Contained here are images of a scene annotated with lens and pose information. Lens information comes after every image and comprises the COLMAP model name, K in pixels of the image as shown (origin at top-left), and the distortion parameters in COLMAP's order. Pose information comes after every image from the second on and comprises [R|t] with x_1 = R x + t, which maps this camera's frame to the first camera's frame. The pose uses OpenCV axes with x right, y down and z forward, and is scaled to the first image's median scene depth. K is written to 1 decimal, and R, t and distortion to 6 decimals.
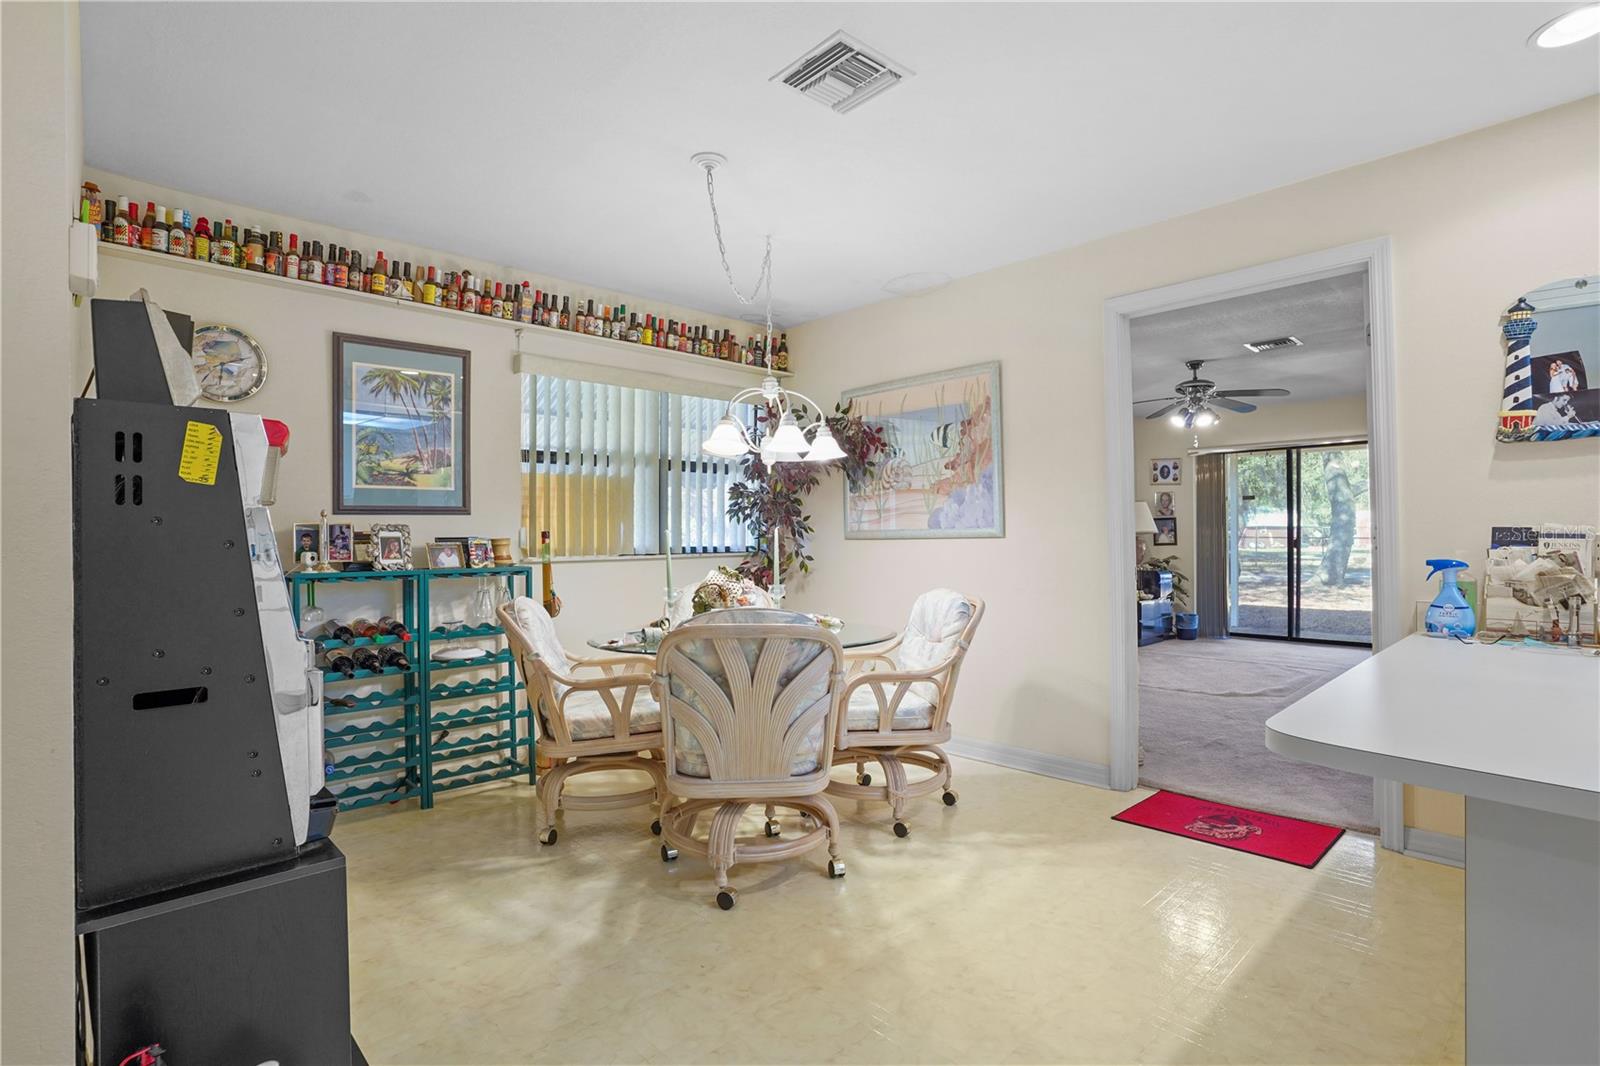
lens RADIAL K [[786.4, 0, 799.4], [0, 786.4, 535.1], [0, 0, 1]] dist [-0.077138, 0.035915]
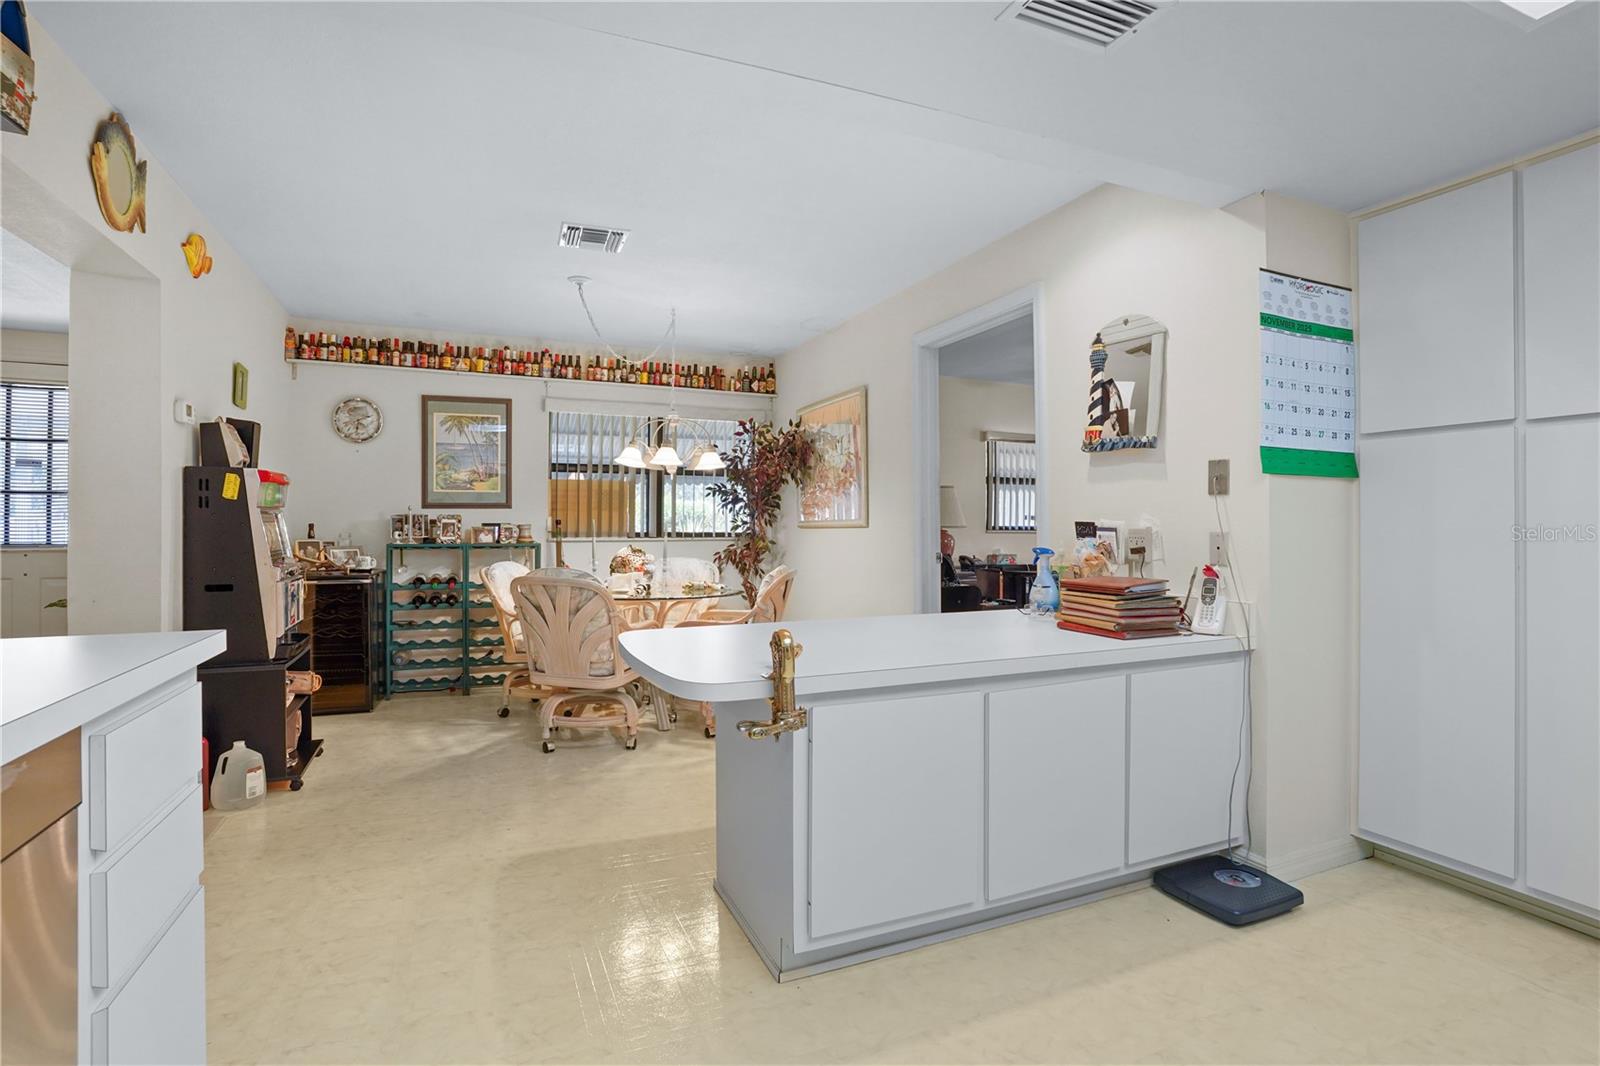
lens RADIAL K [[794.4, 0, 793.5], [0, 794.4, 524.8], [0, 0, 1]] dist [-0.076255, 0.036921]
pose [[0.935543, 0.009222, -0.353091, 0.680217], [-0.009130, 0.999956, 0.001927, -0.002767], [0.353094, 0.001421, 0.935587, -0.252831]]
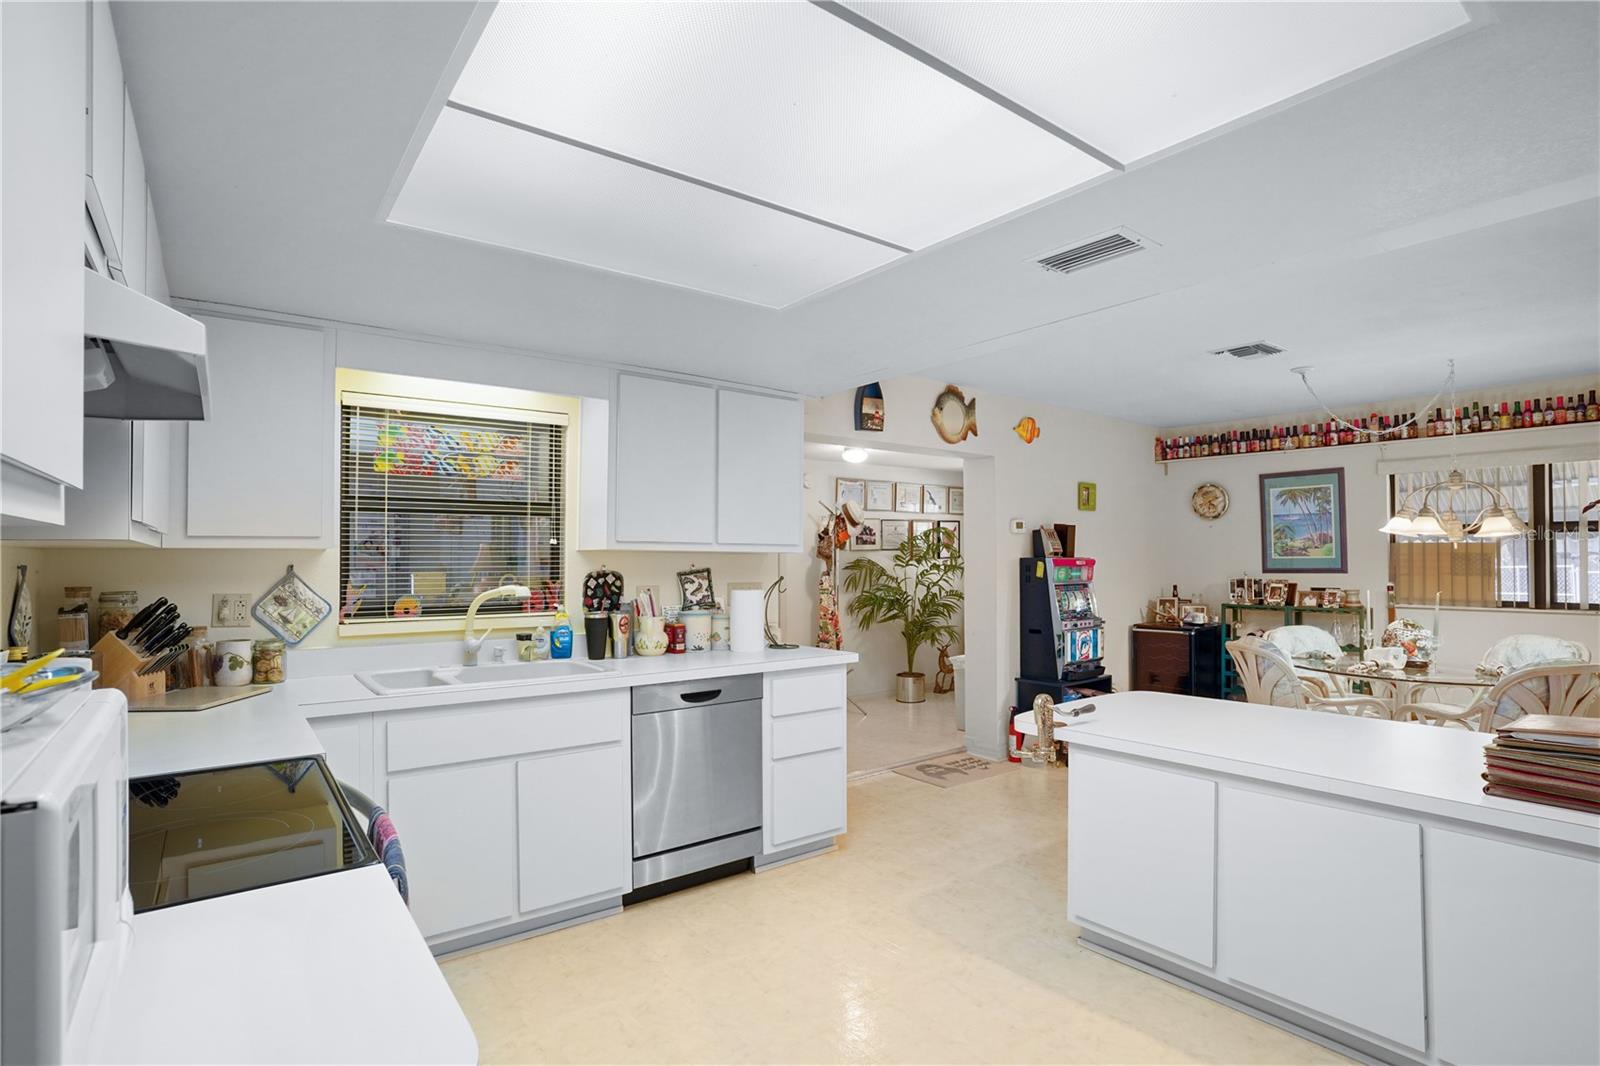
lens RADIAL K [[789.6, 0, 804.2], [0, 789.6, 543.3], [0, 0, 1]] dist [-0.075336, 0.035753]
pose [[-0.090731, -0.012457, -0.995797, 1.304772], [0.003636, 0.999911, -0.012840, -0.076492], [0.995869, -0.004786, -0.090678, 0.066743]]
